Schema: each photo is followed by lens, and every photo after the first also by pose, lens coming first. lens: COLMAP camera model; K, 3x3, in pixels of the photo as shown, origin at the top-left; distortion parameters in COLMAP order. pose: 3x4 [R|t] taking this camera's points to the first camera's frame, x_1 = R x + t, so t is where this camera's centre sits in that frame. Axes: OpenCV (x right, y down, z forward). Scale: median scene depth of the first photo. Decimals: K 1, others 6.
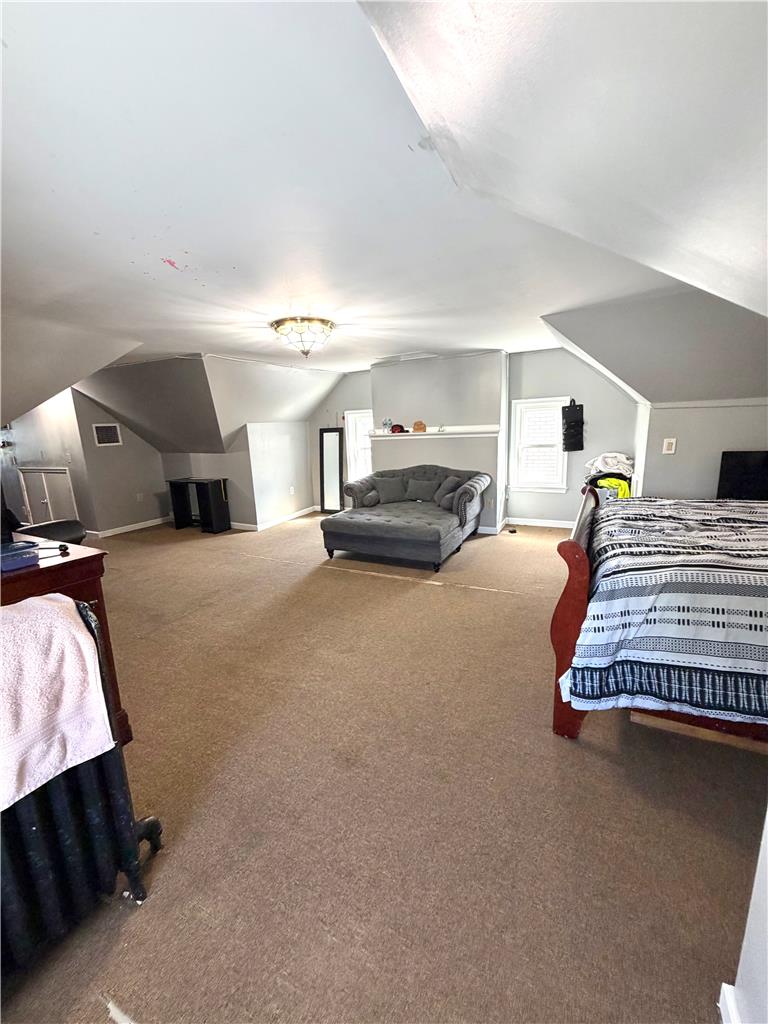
lens RADIAL K [[406.1, 0, 383.2], [0, 406.1, 509.5], [0, 0, 1]] dist [-0.001557, 0.000386]
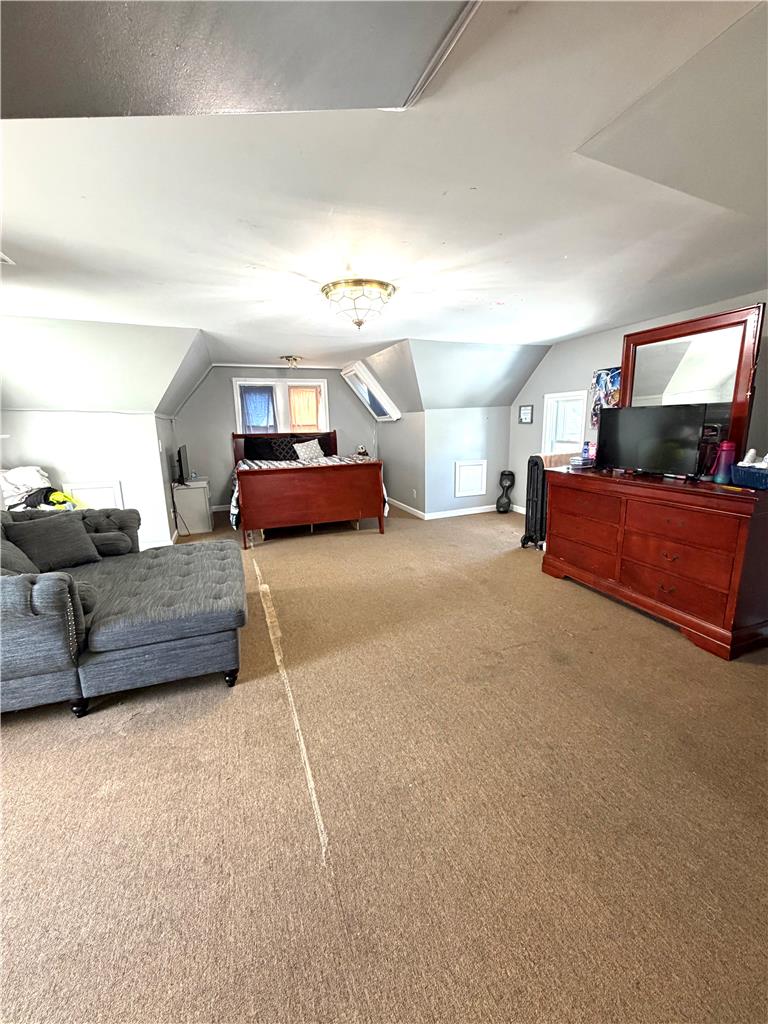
lens RADIAL K [[406.1, 0, 383.5], [0, 406.1, 510.8], [0, 0, 1]] dist [-0.001557, 0.000386]
pose [[-0.742033, -0.082839, 0.665225, -0.603561], [0.185134, 0.928419, 0.322123, -0.205197], [-0.644292, 0.362182, -0.673581, 1.224013]]
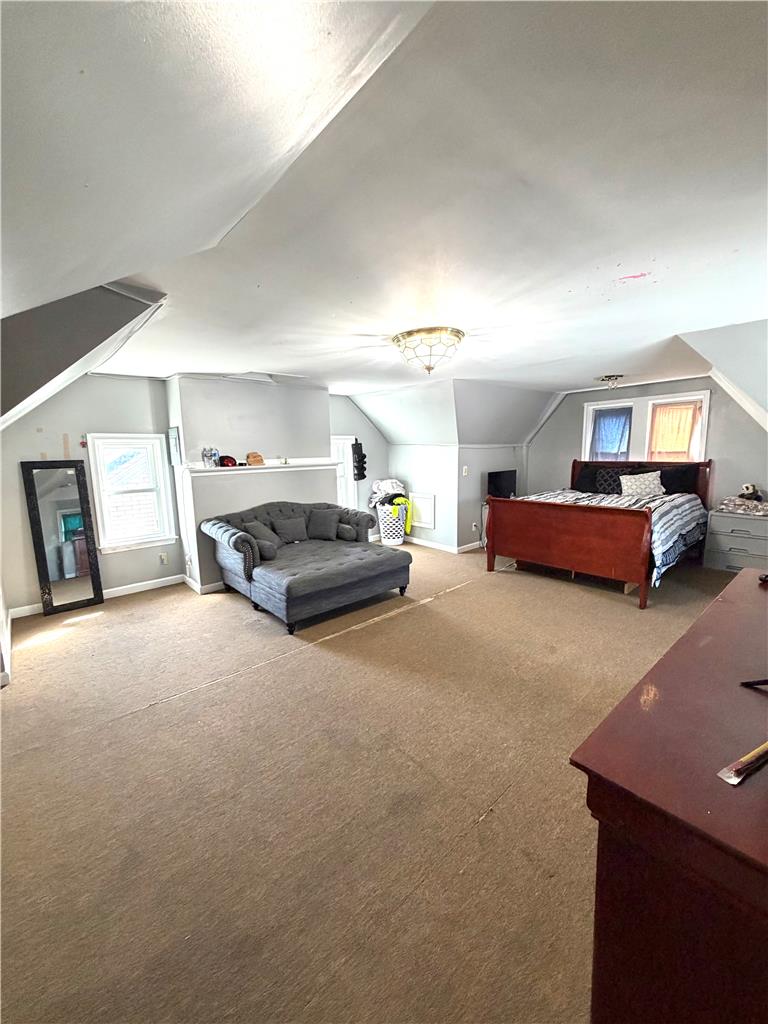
lens RADIAL K [[406.1, 0, 383.9], [0, 406.1, 511.1], [0, 0, 1]] dist [-0.001557, 0.000386]
pose [[0.352708, -0.101938, 0.930164, -0.777742], [0.194711, 0.980285, 0.033599, -0.094131], [-0.915251, 0.169263, 0.365603, 0.593177]]
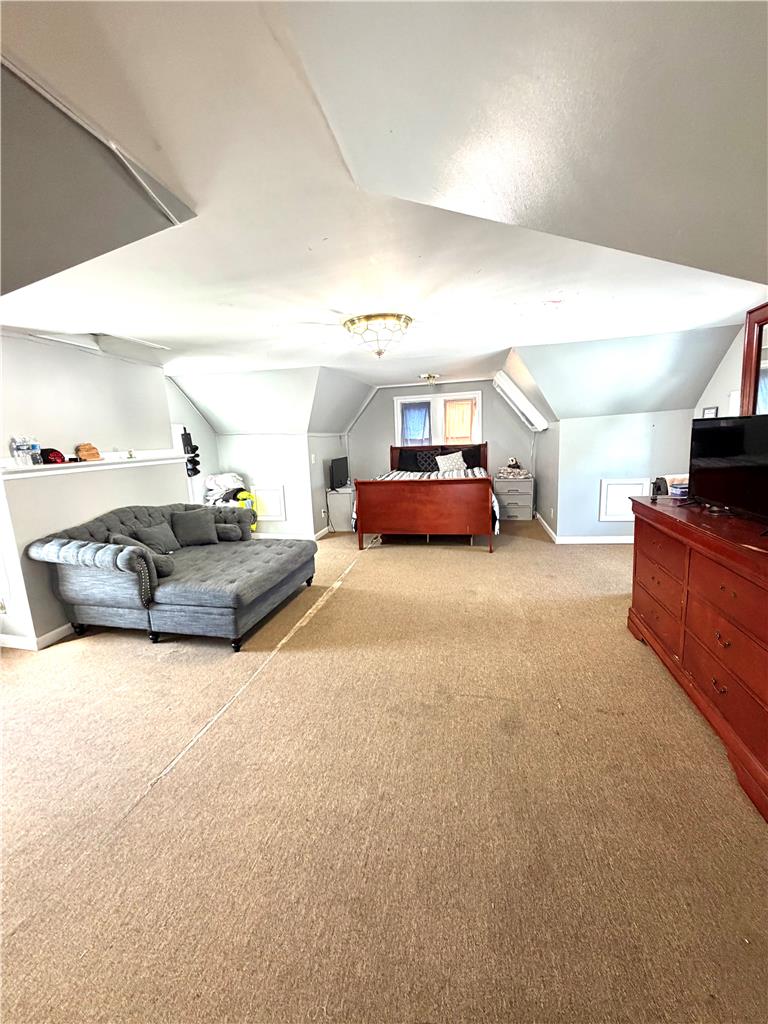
lens RADIAL K [[406.1, 0, 384.4], [0, 406.1, 510.9], [0, 0, 1]] dist [-0.001557, 0.000386]
pose [[-0.256715, -0.117695, 0.959294, -0.812129], [0.248884, 0.951033, 0.183285, -0.151475], [-0.933892, 0.285805, -0.214852, 0.933754]]
